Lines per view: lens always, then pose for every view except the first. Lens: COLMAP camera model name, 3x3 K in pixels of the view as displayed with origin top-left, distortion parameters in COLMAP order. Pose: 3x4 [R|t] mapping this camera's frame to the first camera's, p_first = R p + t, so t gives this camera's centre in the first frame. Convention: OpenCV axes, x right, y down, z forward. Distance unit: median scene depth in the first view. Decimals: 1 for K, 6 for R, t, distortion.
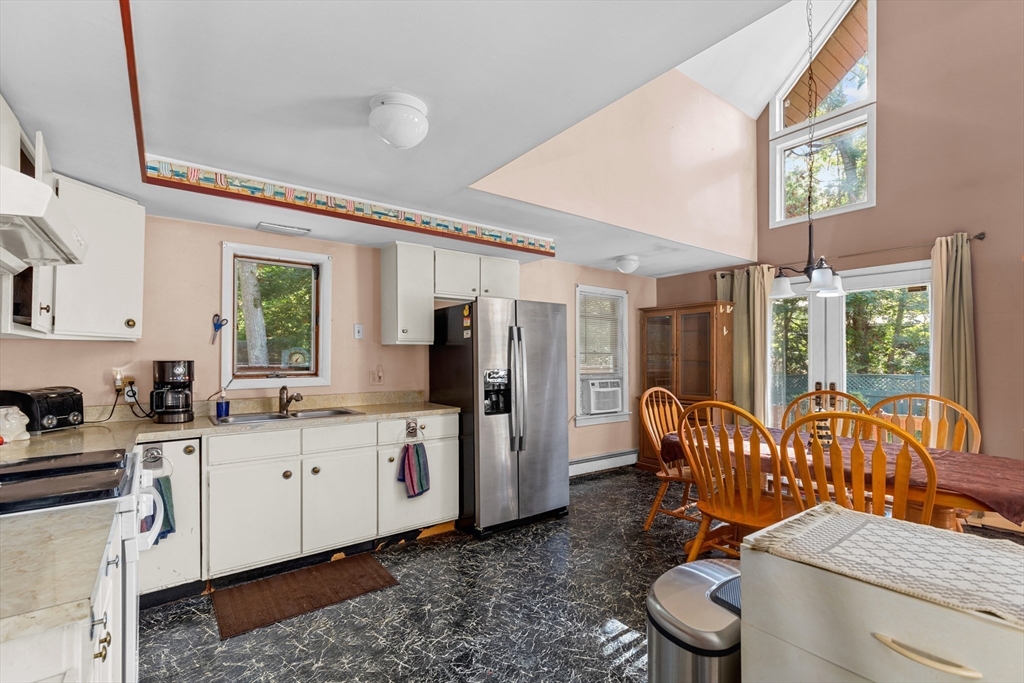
lens RADIAL K [[465.1, 0, 514.2], [0, 465.1, 357.2], [0, 0, 1]] dist [0.010825, -0.000442]
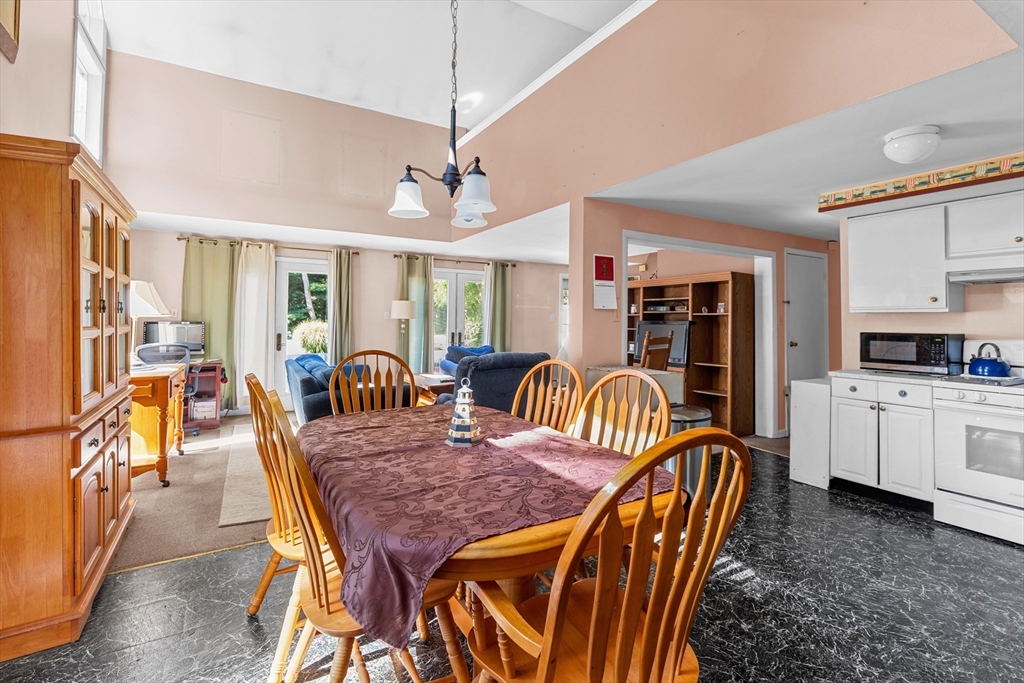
lens RADIAL K [[465.1, 0, 511.0], [0, 465.1, 315.5], [0, 0, 1]] dist [0.010825, -0.000442]
pose [[-0.993562, -0.006568, 0.113097, 0.447822], [-0.008080, 0.999884, -0.012916, 0.004318], [-0.112999, -0.013747, -0.993500, 1.503154]]
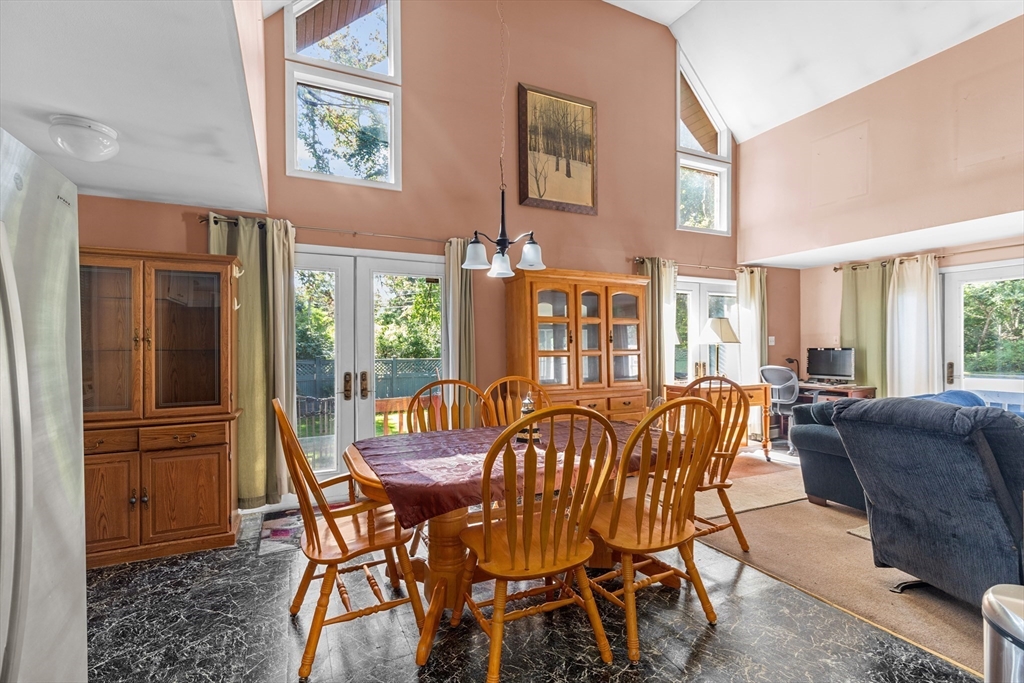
lens RADIAL K [[465.1, 0, 514.4], [0, 465.1, 346.0], [0, 0, 1]] dist [0.010825, -0.000442]
pose [[0.192178, -0.006828, 0.981336, -0.208649], [-0.001273, 0.999973, 0.007207, -0.004209], [-0.981359, -0.002635, 0.192164, 0.769064]]
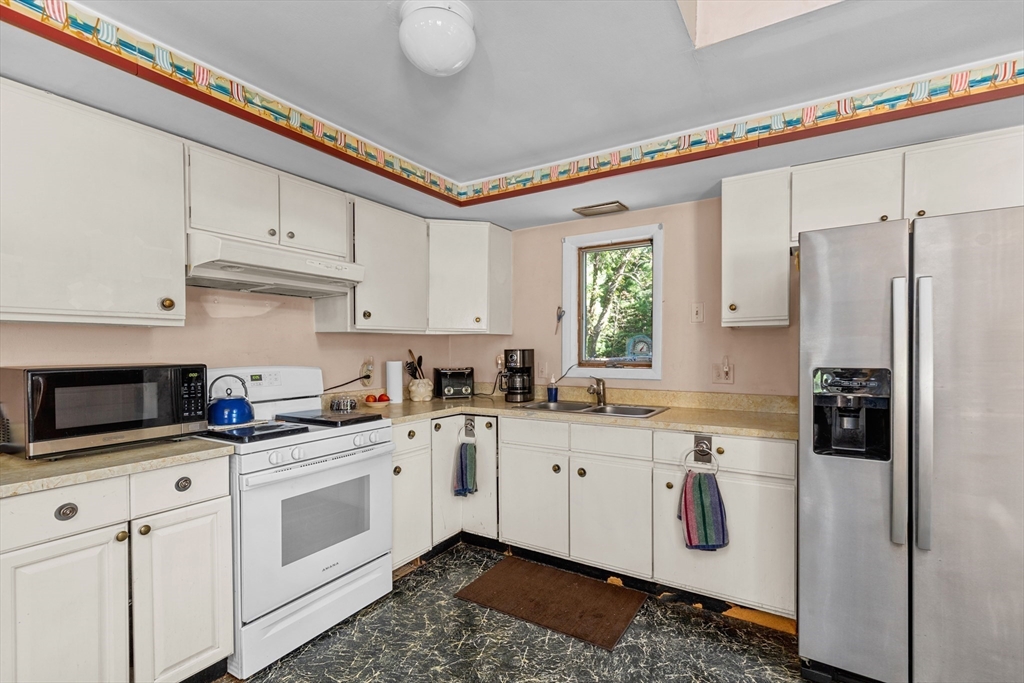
lens RADIAL K [[465.1, 0, 523.3], [0, 465.1, 357.5], [0, 0, 1]] dist [0.010825, -0.000442]
pose [[0.367546, 0.017862, -0.929834, 0.328732], [0.001984, 0.999798, 0.019991, 0.004102], [0.930003, -0.009193, 0.367436, 0.518723]]
